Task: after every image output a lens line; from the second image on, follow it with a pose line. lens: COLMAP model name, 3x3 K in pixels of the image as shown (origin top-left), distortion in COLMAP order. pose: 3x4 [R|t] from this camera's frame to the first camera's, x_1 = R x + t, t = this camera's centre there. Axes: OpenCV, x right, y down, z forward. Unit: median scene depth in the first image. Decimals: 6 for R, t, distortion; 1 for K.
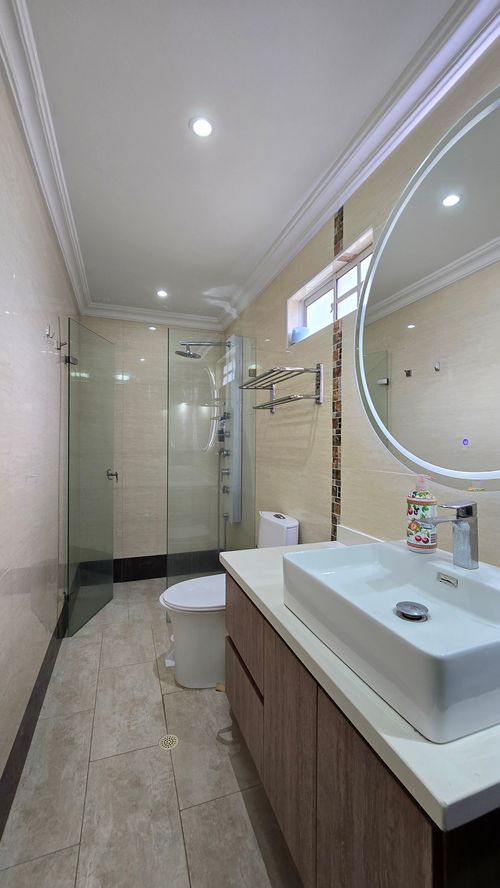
lens RADIAL K [[366.3, 0, 249.1], [0, 366.3, 446.2], [0, 0, 1]] dist [-0.031386, 0.007851]
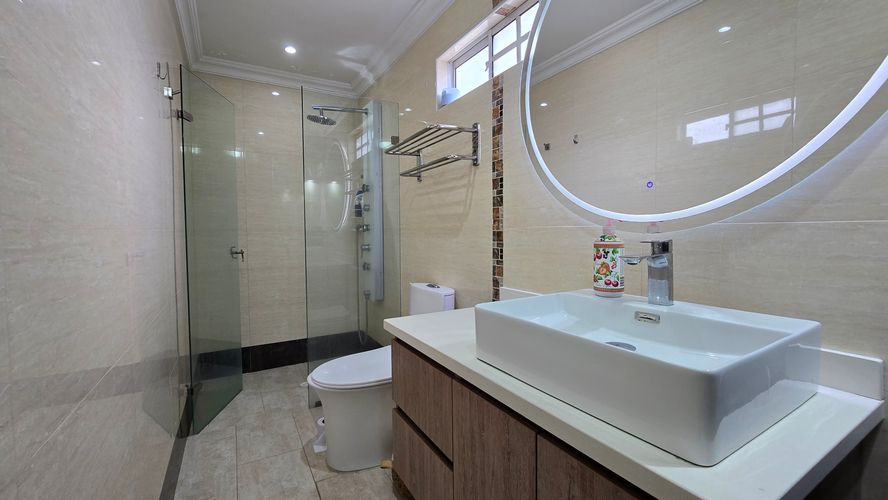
lens RADIAL K [[366.3, 0, 441.9], [0, 366.3, 248.2], [0, 0, 1]] dist [-0.031386, 0.007851]
pose [[0.982671, -0.020701, 0.184197, -0.071519], [0.012871, 0.998966, 0.043603, 0.053358], [-0.184909, -0.040476, 0.981922, 0.058123]]
